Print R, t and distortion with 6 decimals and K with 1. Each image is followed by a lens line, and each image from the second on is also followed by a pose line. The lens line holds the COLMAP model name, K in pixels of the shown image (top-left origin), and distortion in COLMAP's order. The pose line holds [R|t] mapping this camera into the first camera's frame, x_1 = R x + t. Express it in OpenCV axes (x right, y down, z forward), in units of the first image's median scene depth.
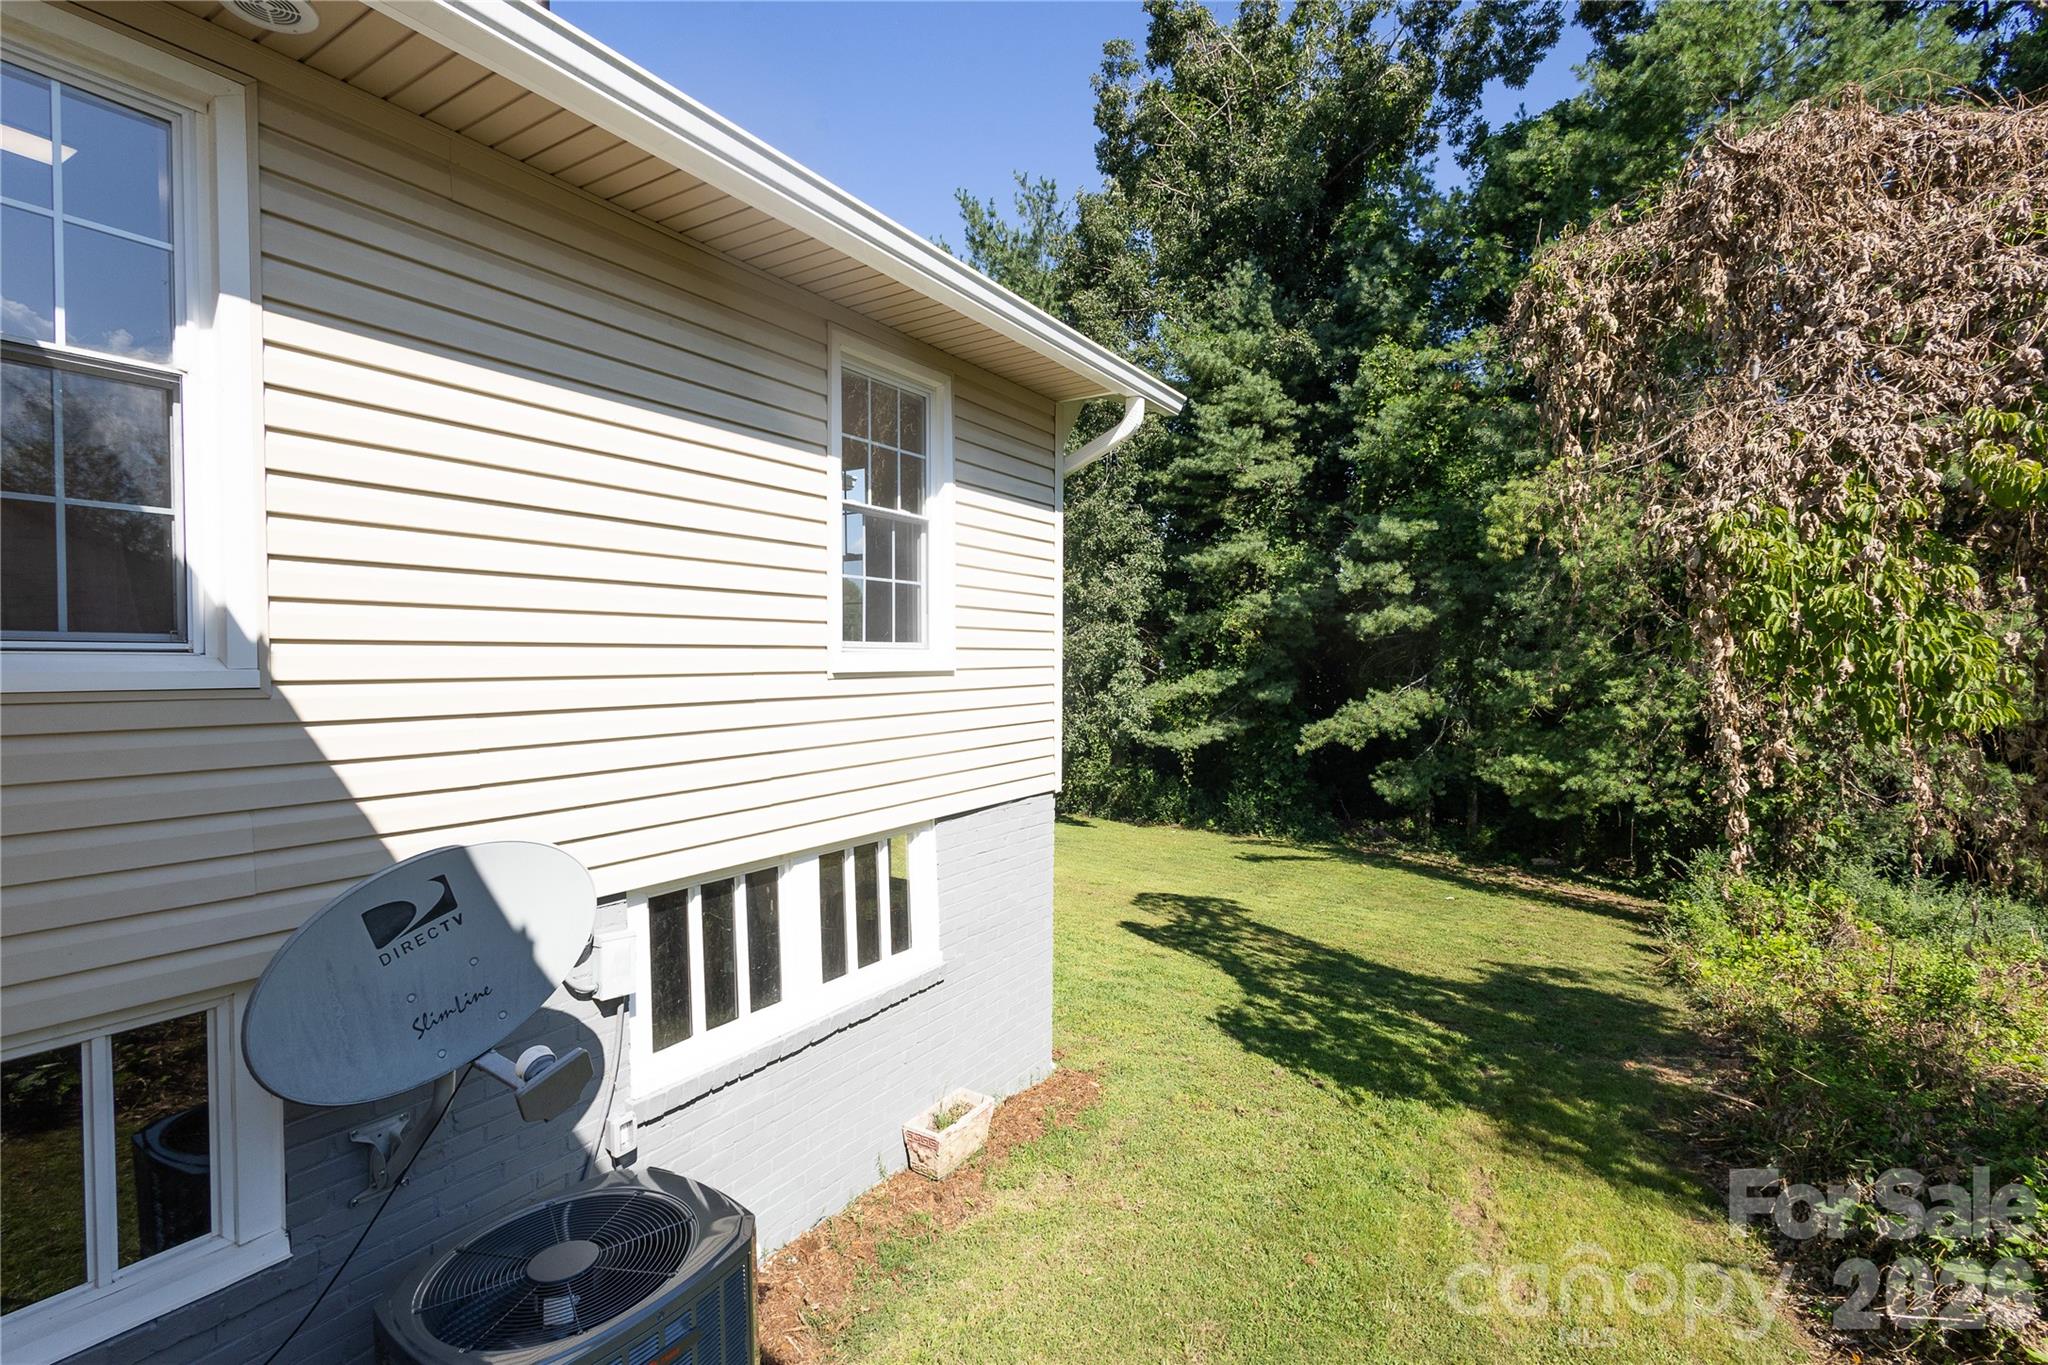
lens RADIAL K [[940.3, 0, 1026.9], [0, 940.3, 681.2], [0, 0, 1]] dist [0.011130, -0.003672]
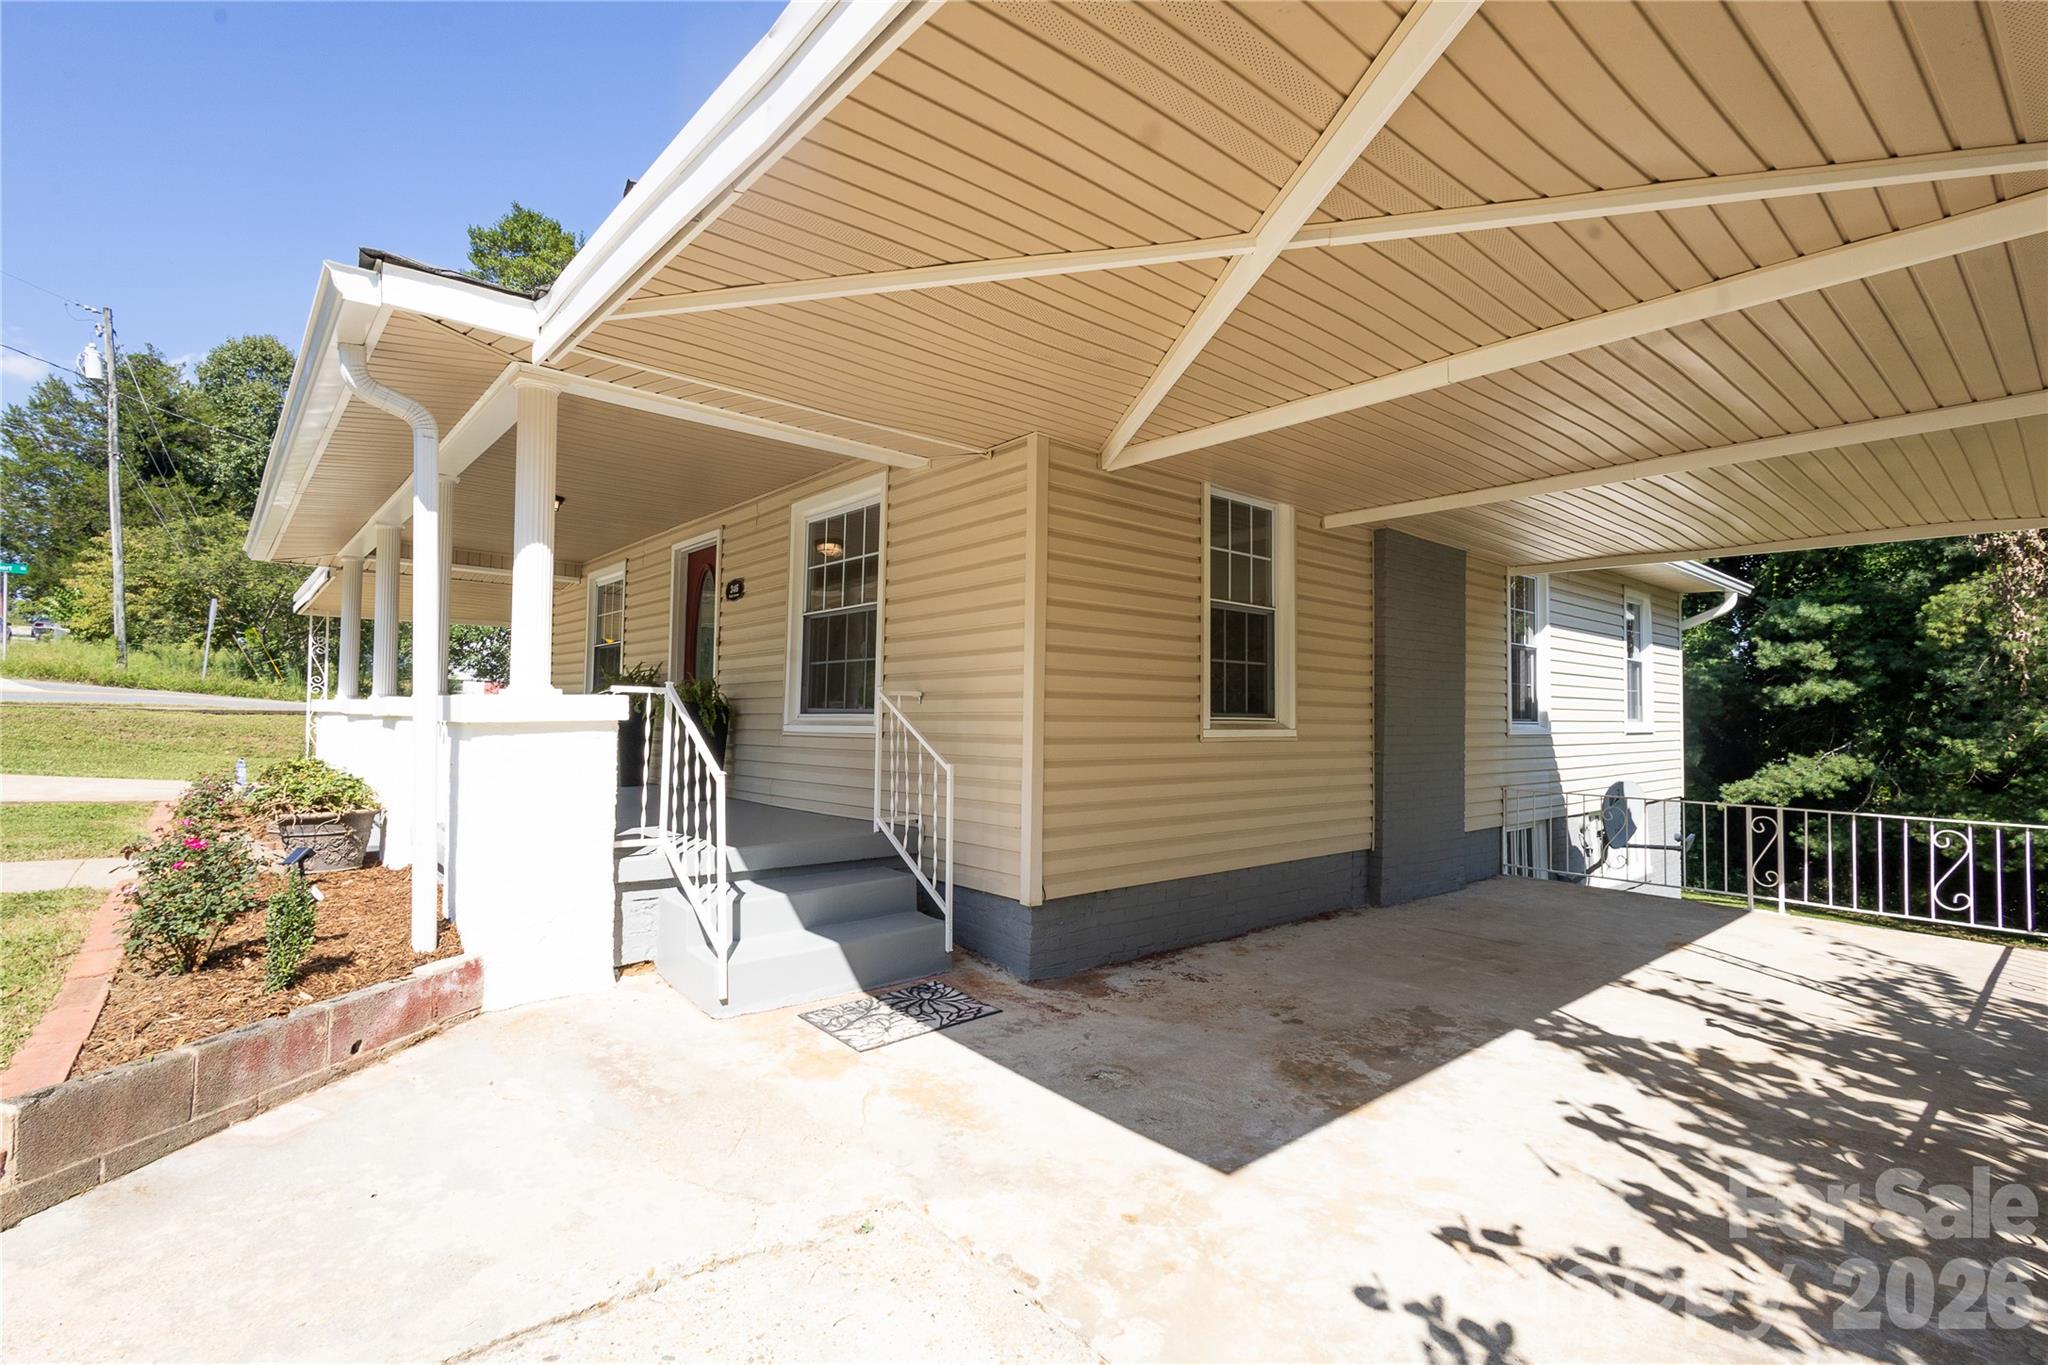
lens RADIAL K [[940.3, 0, 1023.2], [0, 940.3, 683.4], [0, 0, 1]] dist [0.011130, -0.003672]
pose [[0.960755, -0.001286, -0.277395, -0.210551], [-0.016062, 0.998054, -0.060258, 0.007415], [0.276932, 0.062349, 0.958865, -0.354464]]
